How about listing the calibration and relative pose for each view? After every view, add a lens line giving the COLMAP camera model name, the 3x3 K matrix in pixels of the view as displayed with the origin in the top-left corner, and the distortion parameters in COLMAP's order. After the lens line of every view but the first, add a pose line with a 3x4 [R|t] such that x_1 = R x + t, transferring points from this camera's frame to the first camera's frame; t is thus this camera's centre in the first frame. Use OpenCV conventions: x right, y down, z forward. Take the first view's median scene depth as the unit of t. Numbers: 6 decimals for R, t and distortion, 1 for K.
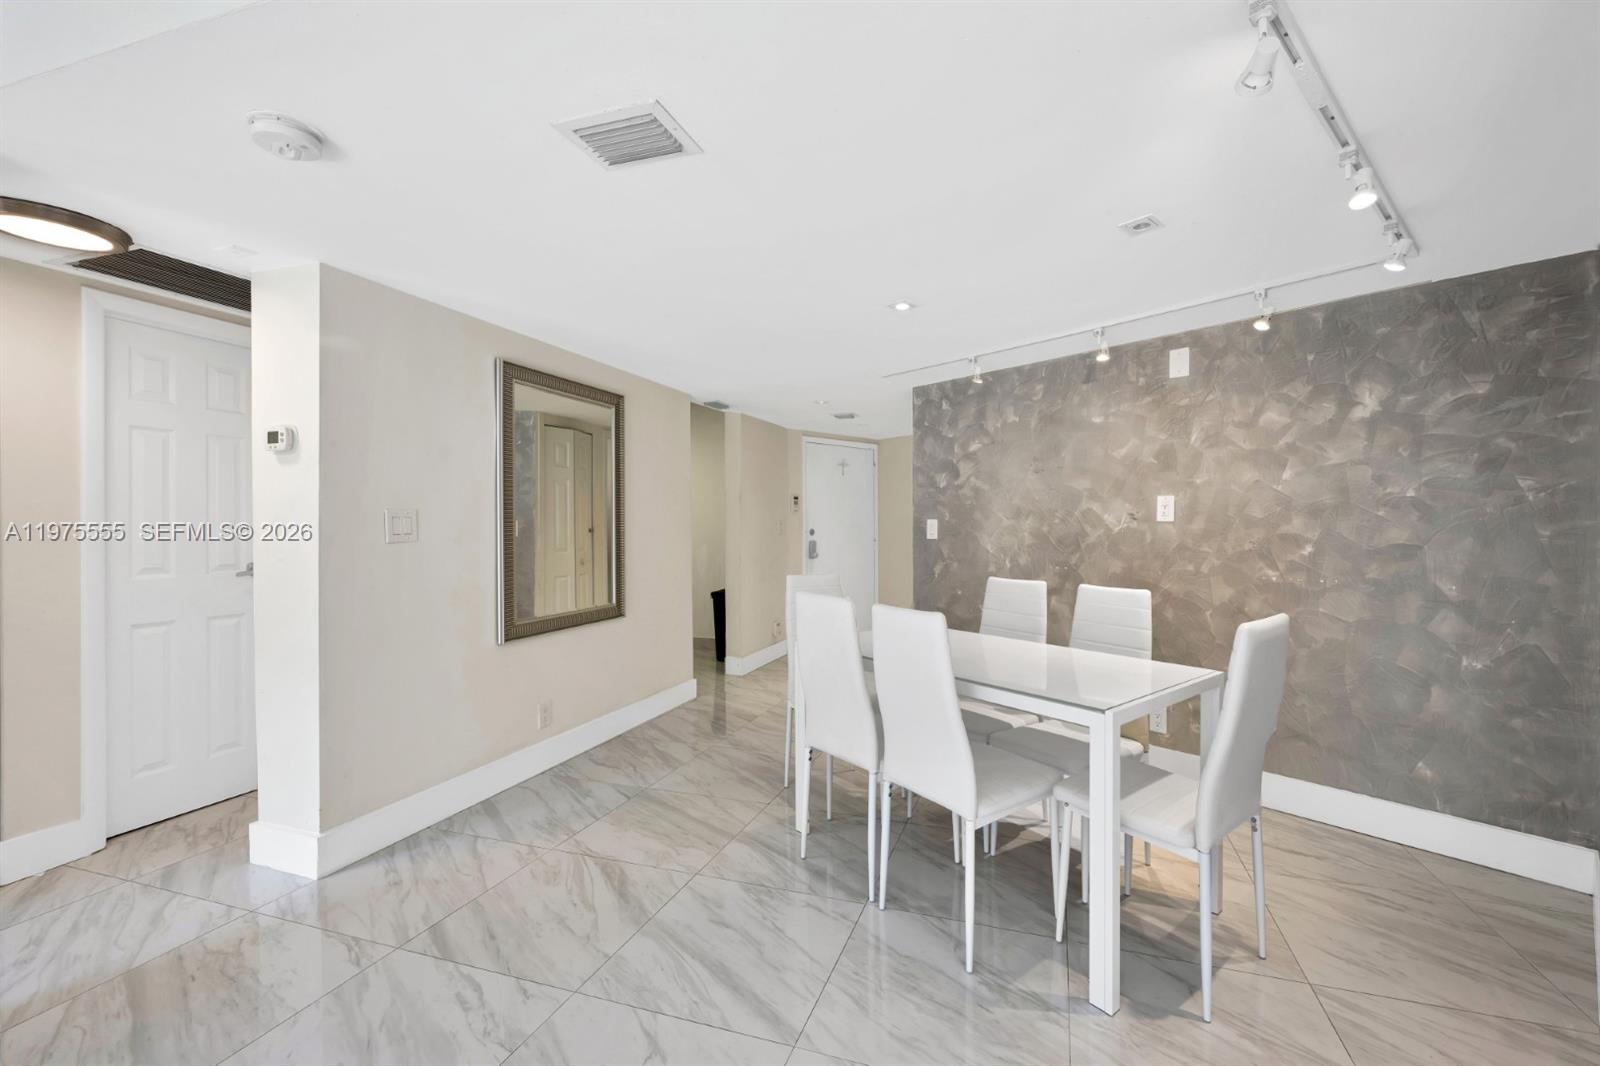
lens RADIAL K [[656.3, 0, 848.7], [0, 656.3, 528.4], [0, 0, 1]] dist [0.004110, -0.000633]
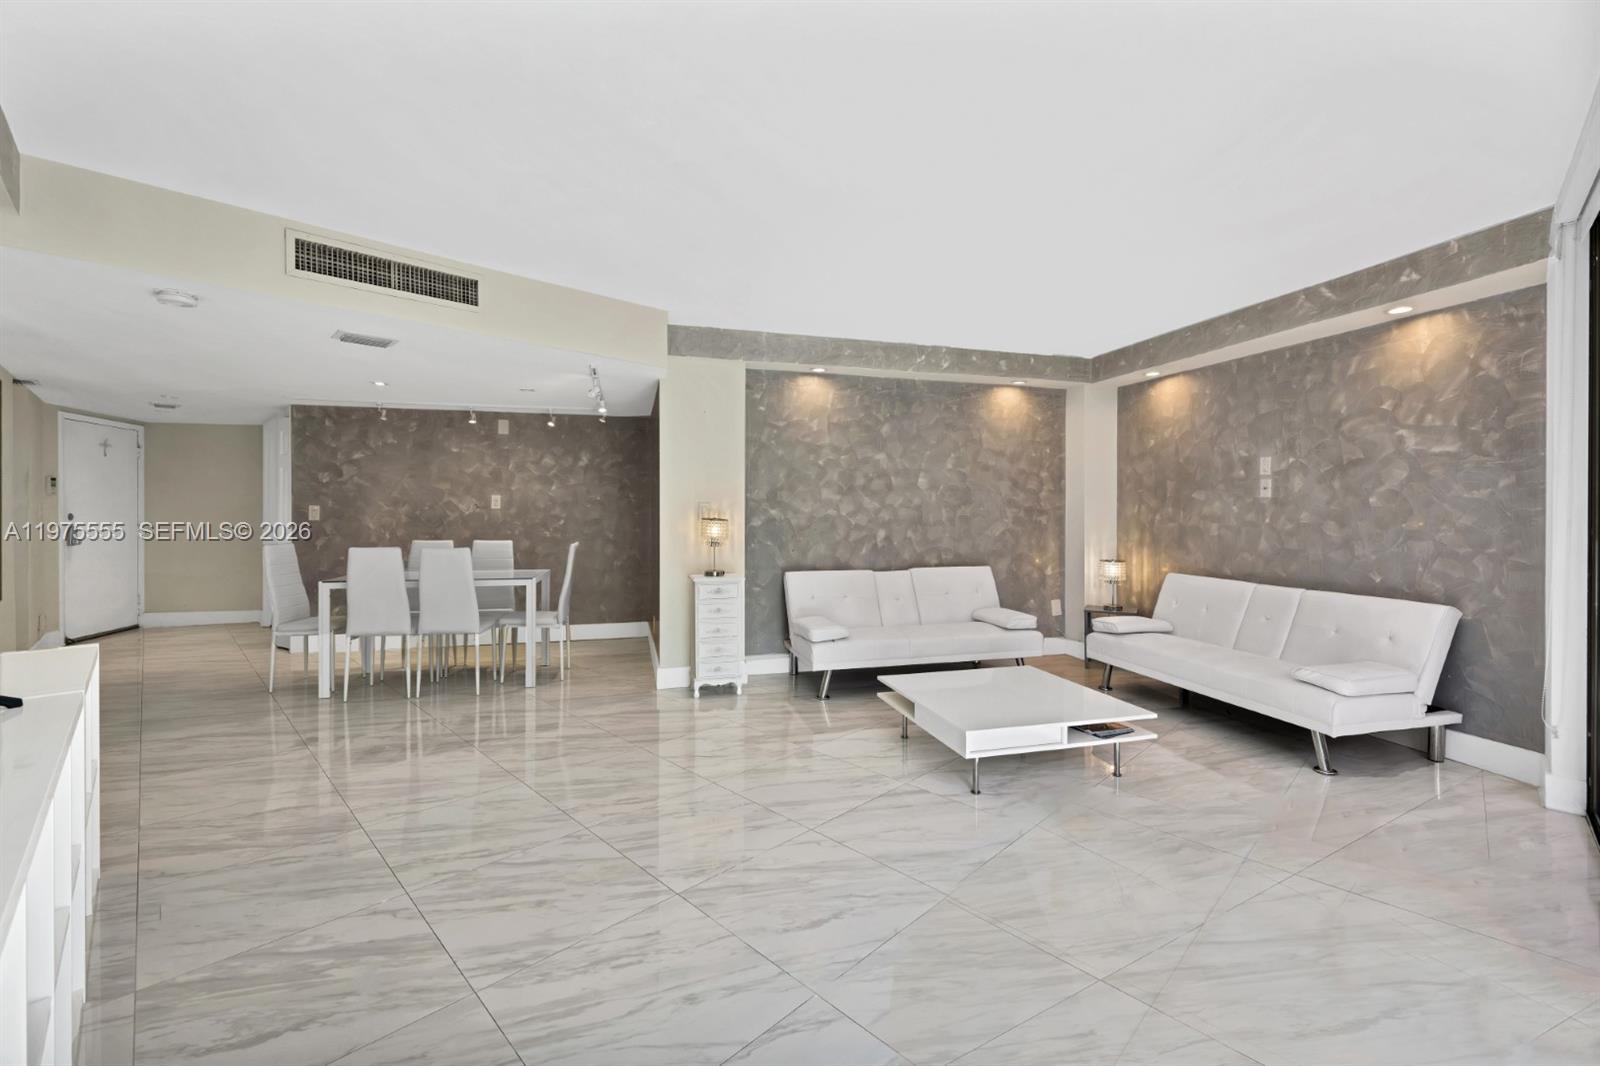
lens RADIAL K [[656.3, 0, 800.9], [0, 656.3, 516.4], [0, 0, 1]] dist [0.004110, -0.000633]
pose [[0.458691, -0.004444, 0.888585, -0.797353], [0.001300, 0.999990, 0.004330, 0.004691], [-0.888595, -0.000831, 0.458692, -0.653018]]
